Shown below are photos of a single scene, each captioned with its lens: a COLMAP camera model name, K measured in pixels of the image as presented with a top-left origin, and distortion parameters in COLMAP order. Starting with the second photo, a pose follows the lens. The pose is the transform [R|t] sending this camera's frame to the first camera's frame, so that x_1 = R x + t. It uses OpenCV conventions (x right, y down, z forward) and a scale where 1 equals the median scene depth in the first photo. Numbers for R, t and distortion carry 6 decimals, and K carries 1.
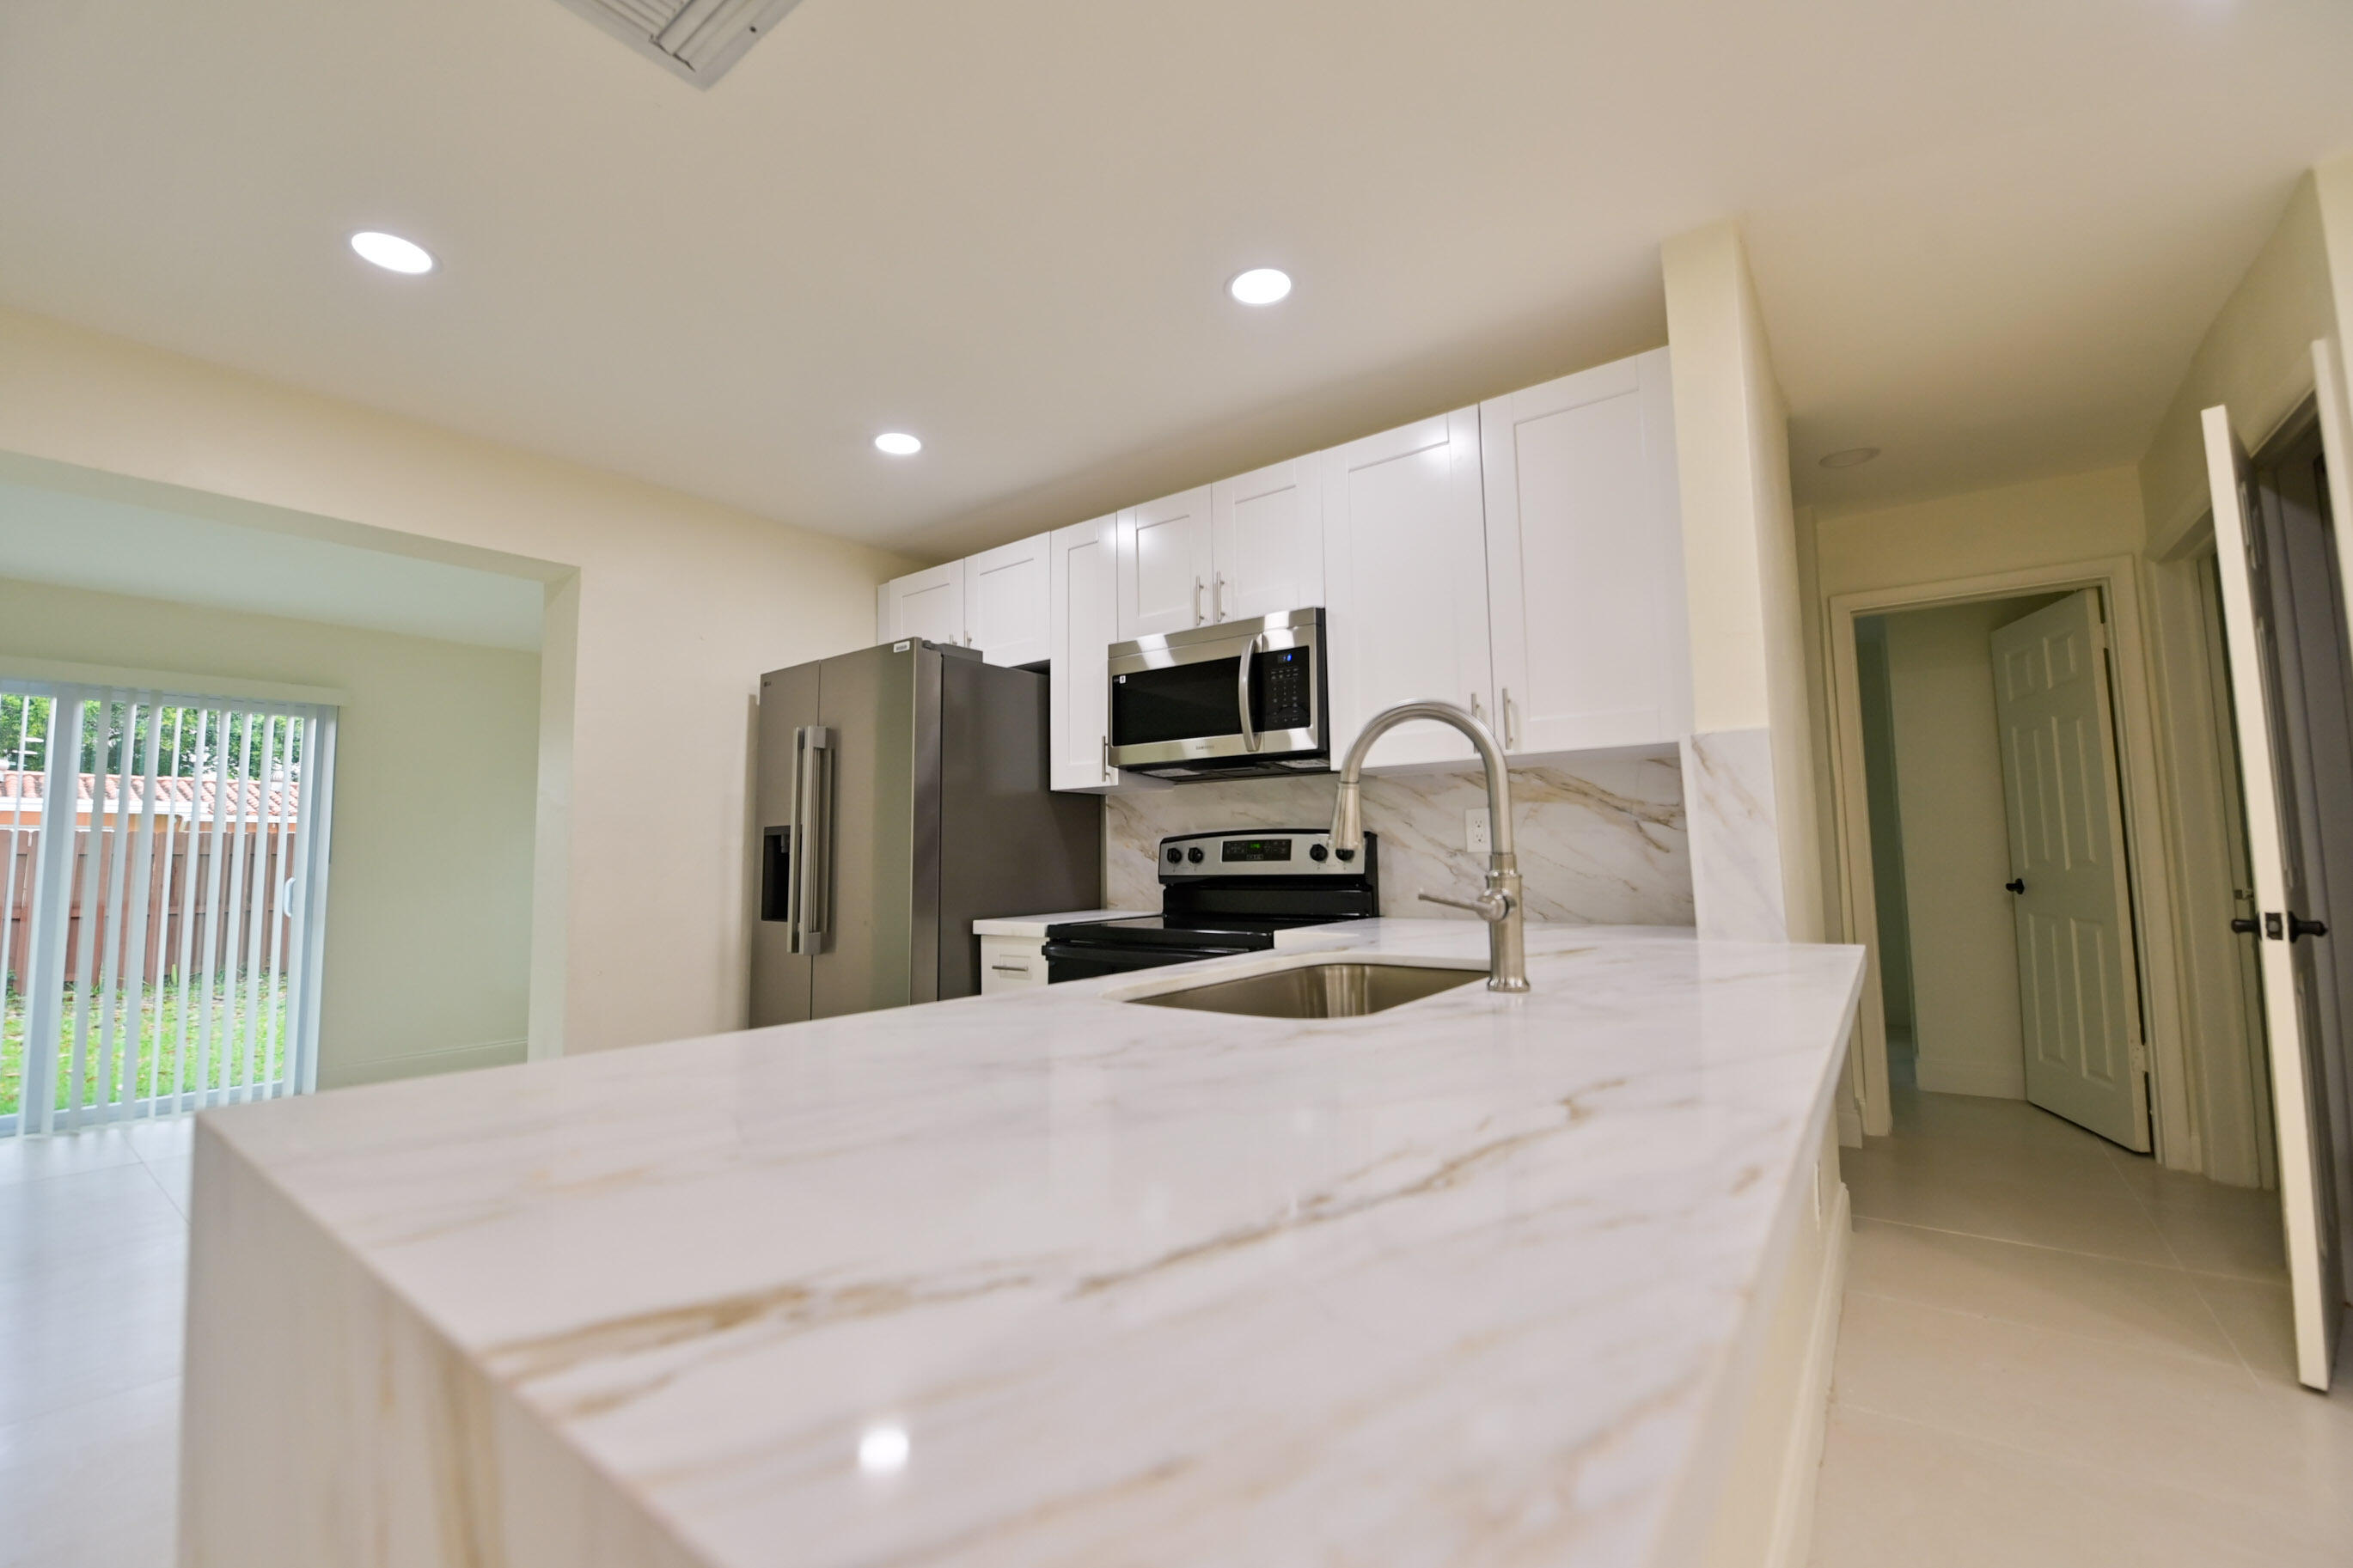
lens RADIAL K [[954.2, 0, 1170.0], [0, 954.2, 777.2], [0, 0, 1]] dist [-0.020420, -0.000308]
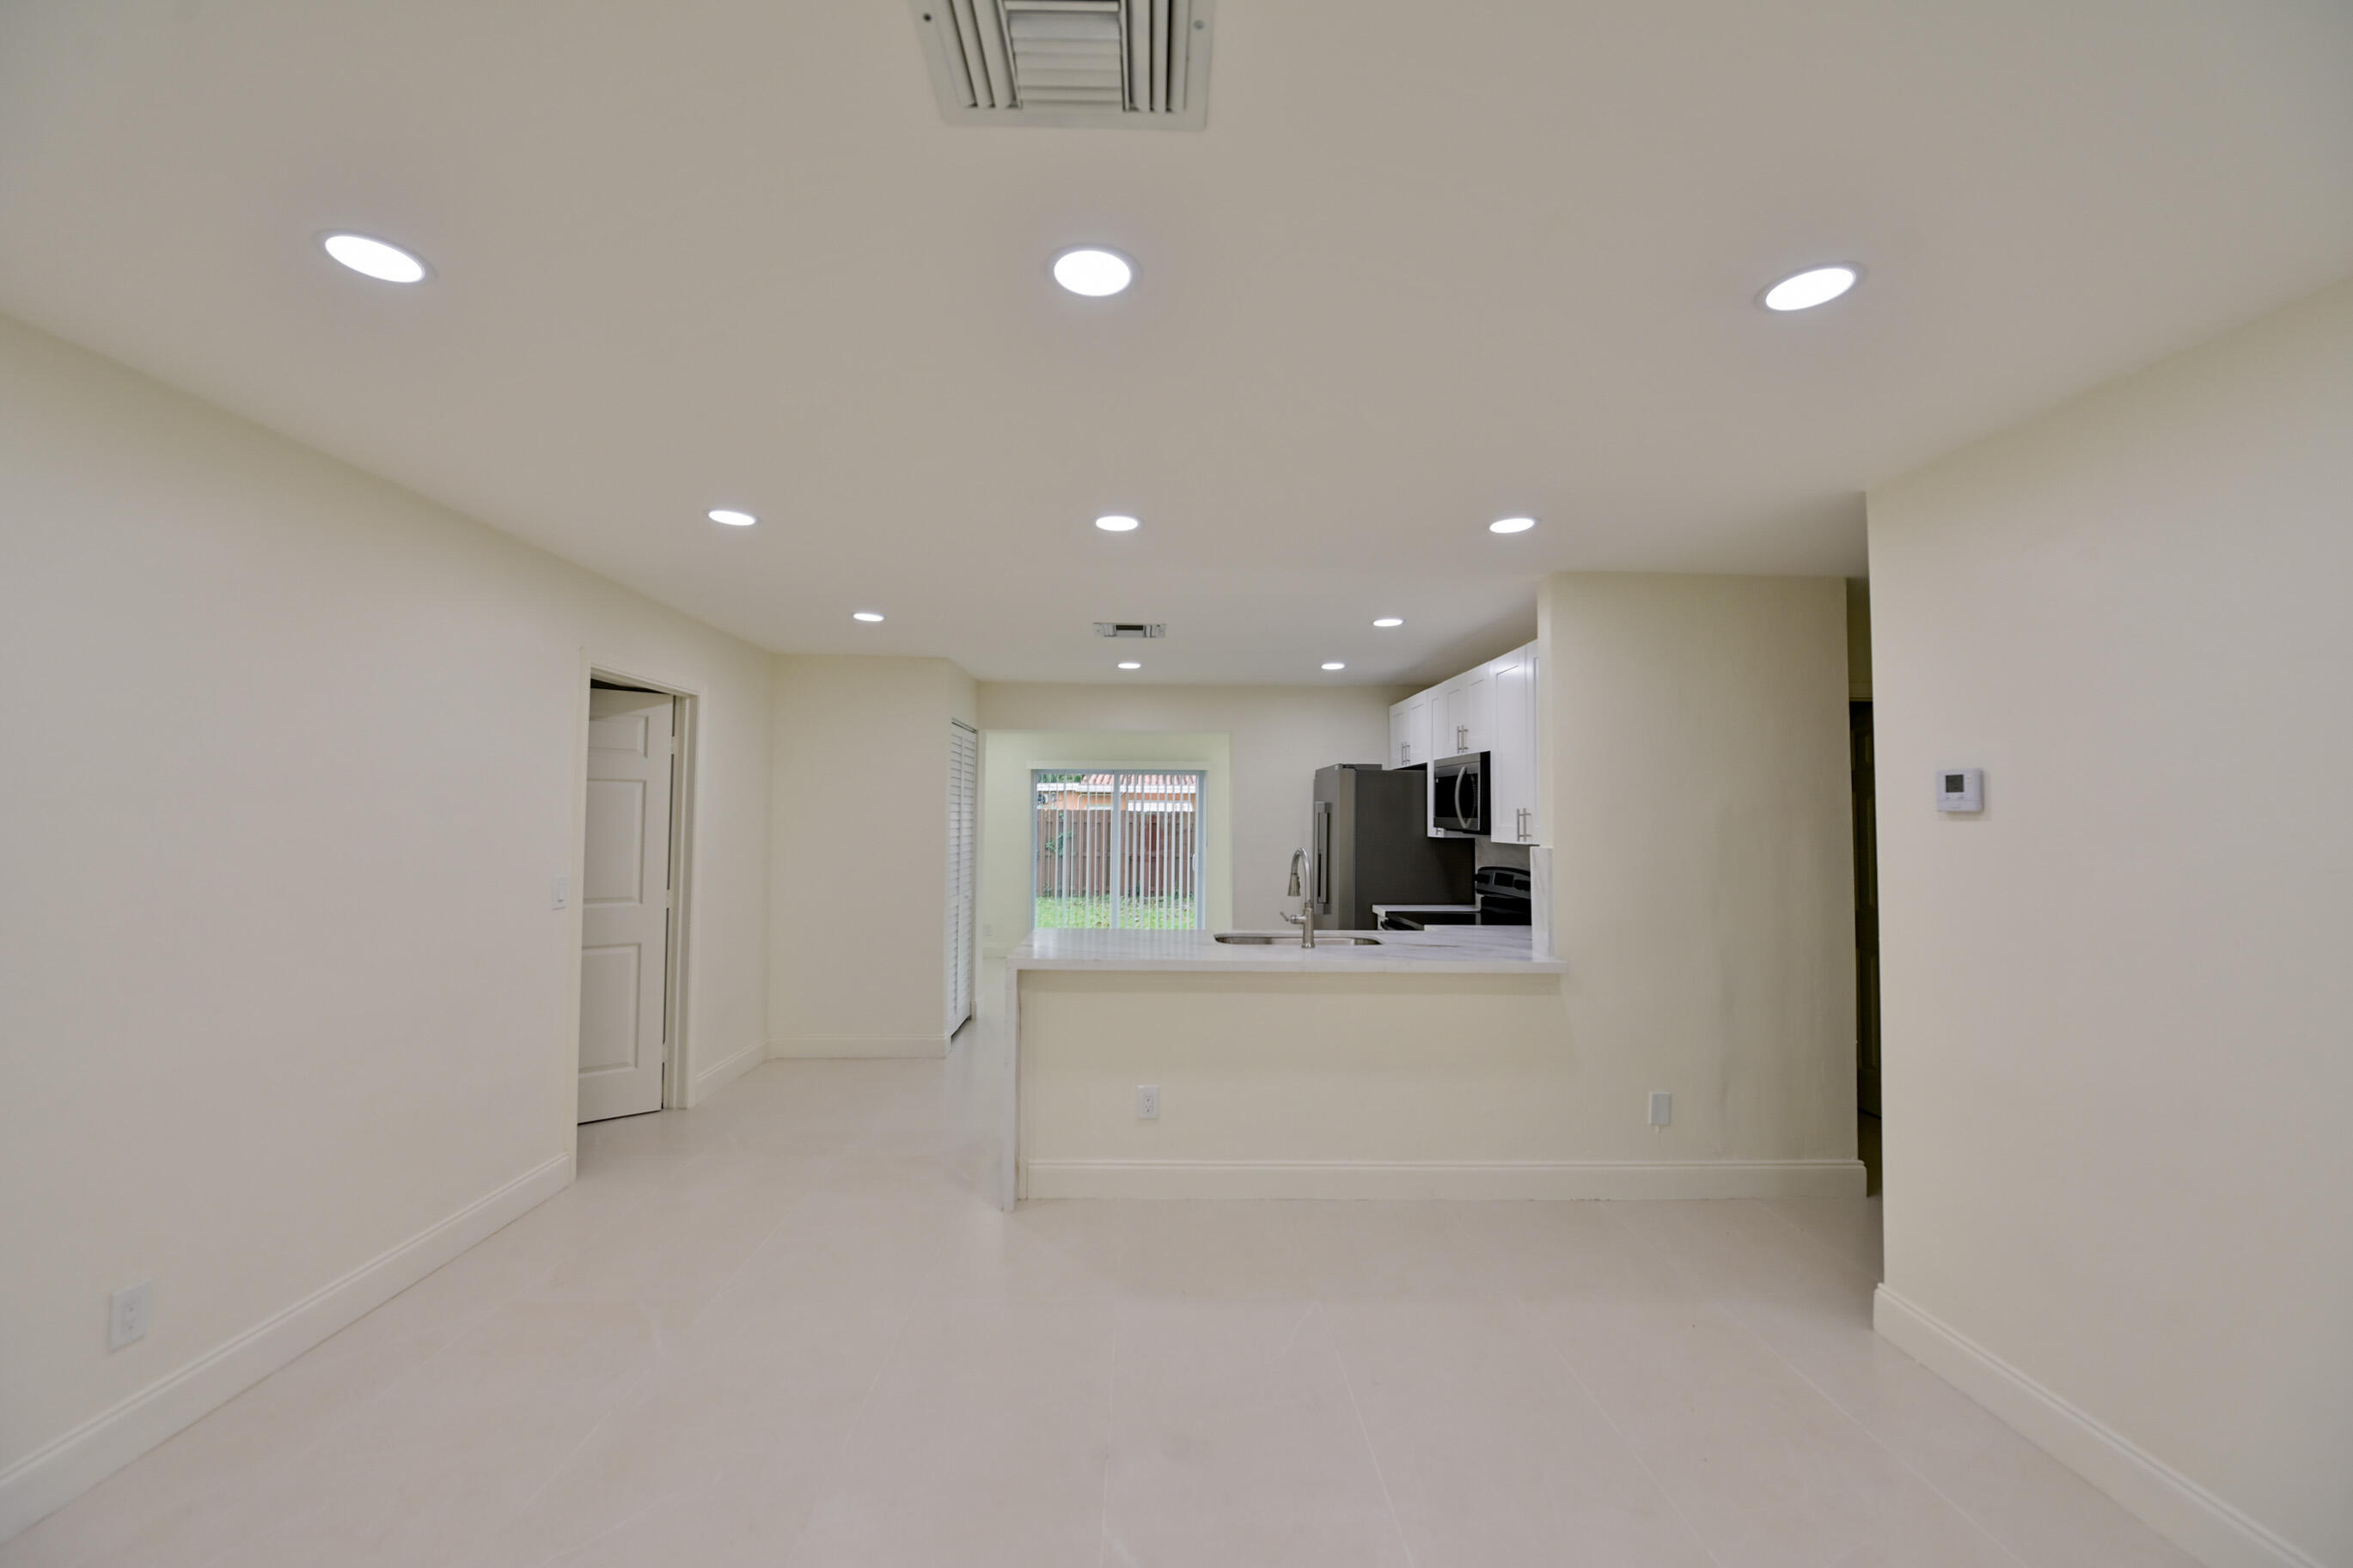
lens RADIAL K [[938.4, 0, 1170.2], [0, 938.4, 777.8], [0, 0, 1]] dist [-0.013763, -0.002749]
pose [[0.620432, -0.013014, -0.784152, 1.084495], [0.053187, 0.998259, 0.025515, -0.188235], [0.782454, -0.057537, 0.620044, -0.529196]]
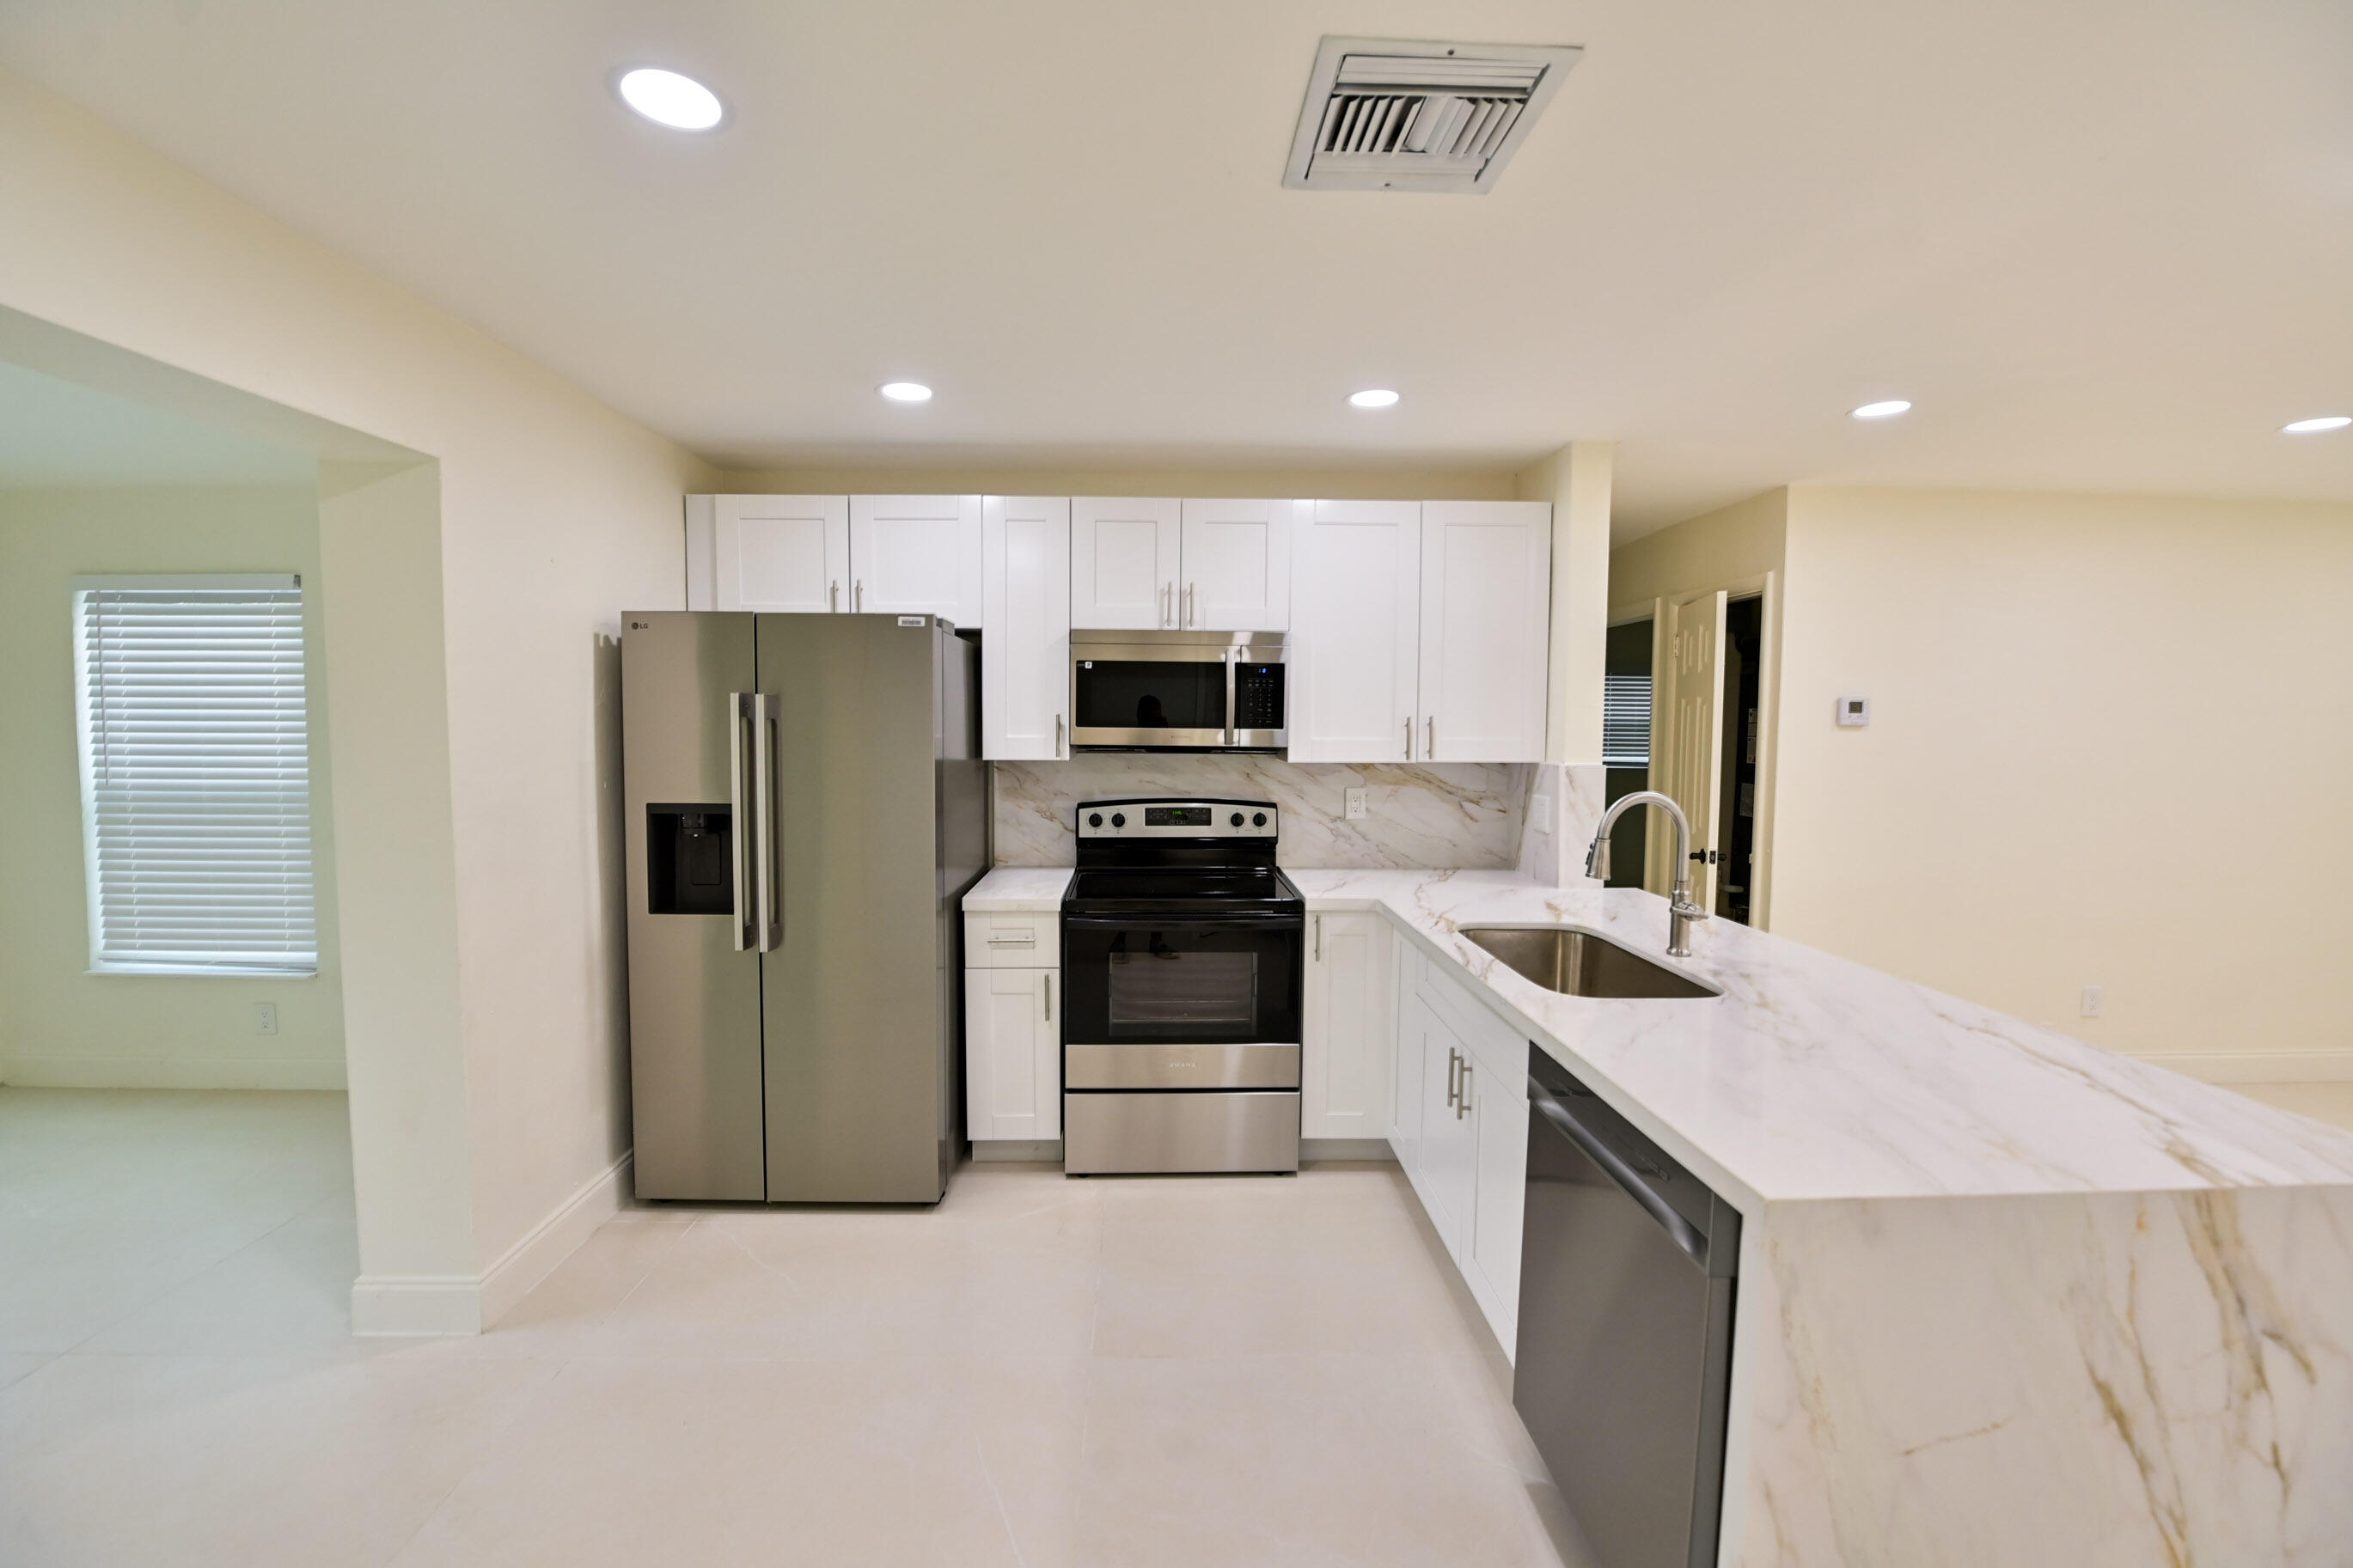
lens RADIAL K [[932.2, 0, 1169.3], [0, 932.2, 773.7], [0, 0, 1]] dist [-0.014316, -0.002715]
pose [[0.785451, -0.016196, 0.618712, -0.659056], [-0.069844, 0.990953, 0.114606, -0.112360], [-0.614970, -0.133230, 0.777214, 0.113288]]
